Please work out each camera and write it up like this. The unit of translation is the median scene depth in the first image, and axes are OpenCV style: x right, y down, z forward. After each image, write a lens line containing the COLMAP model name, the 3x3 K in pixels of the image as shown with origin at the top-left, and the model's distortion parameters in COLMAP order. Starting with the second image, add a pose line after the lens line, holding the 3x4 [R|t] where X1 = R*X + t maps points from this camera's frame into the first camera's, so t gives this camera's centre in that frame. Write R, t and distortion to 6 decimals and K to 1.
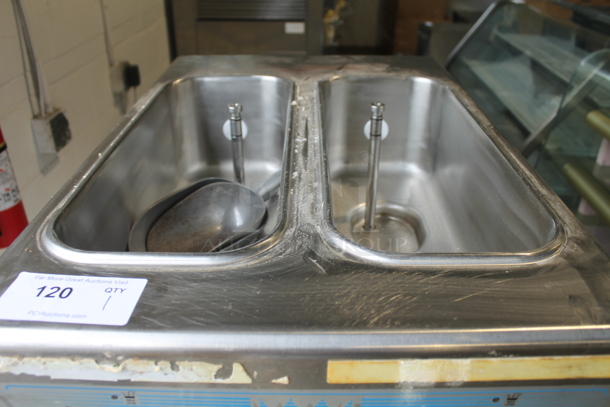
lens RADIAL K [[519.1, 0, 305.0], [0, 519.1, 203.5], [0, 0, 1]] dist [-0.168513, 0.146206]
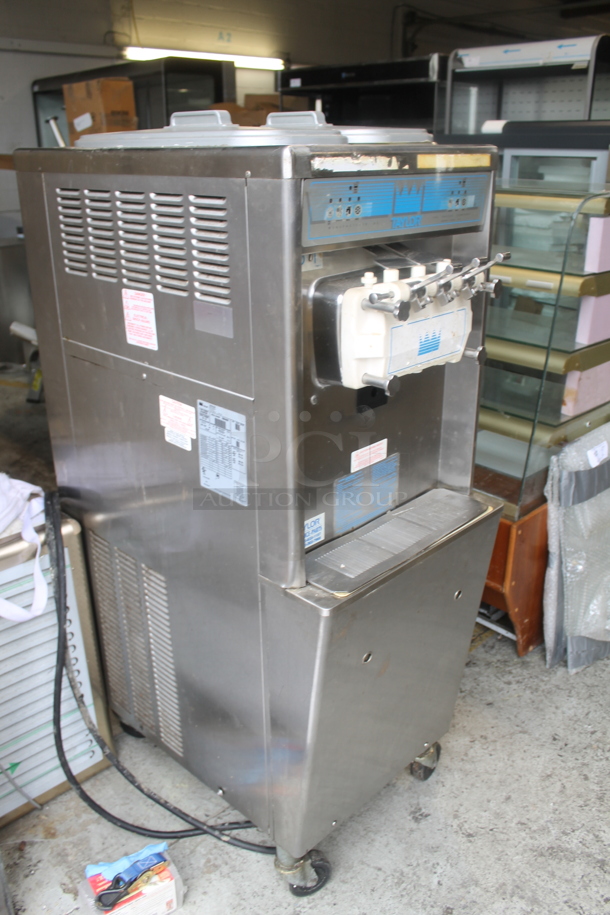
lens RADIAL K [[778.6, 0, 305.0], [0, 778.6, 457.5], [0, 0, 1]] dist [-0.168513, 0.146206]
pose [[0.697569, -0.275846, 0.661292, -2.897999], [0.352000, 0.935806, 0.019045, 1.312777], [-0.624094, 0.219490, 0.749887, -0.937815]]
